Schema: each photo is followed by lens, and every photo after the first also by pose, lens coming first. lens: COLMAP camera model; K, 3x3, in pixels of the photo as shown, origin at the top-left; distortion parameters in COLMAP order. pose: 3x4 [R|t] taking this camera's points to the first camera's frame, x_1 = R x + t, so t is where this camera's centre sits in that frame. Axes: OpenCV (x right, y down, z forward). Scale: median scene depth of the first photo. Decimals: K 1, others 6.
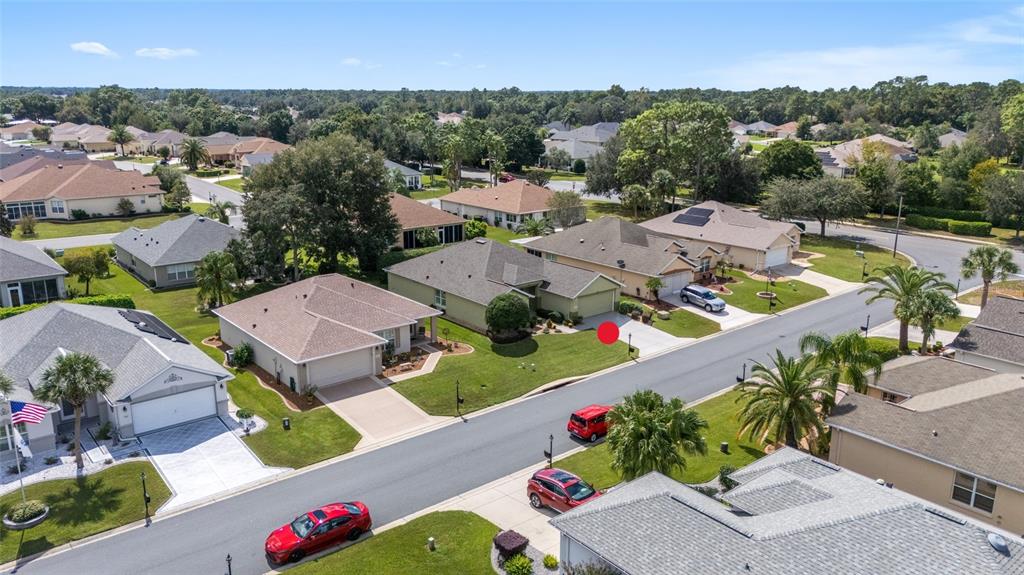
lens RADIAL K [[780.5, 0, 512.0], [0, 780.5, 287.5], [0, 0, 1]] dist [0.004234, 0.000189]
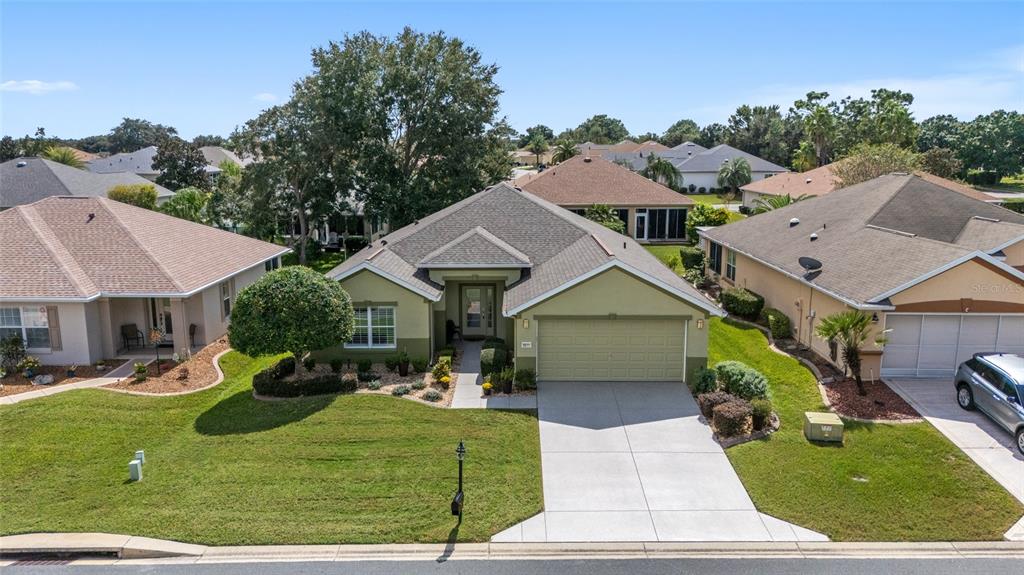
lens RADIAL K [[780.5, 0, 512.0], [0, 780.5, 287.5], [0, 0, 1]] dist [0.004234, 0.000189]
pose [[0.771930, 0.113751, -0.625447, 0.272238], [-0.159939, 0.986965, -0.017898, 0.007071], [0.615258, 0.113850, 0.780061, 0.665370]]
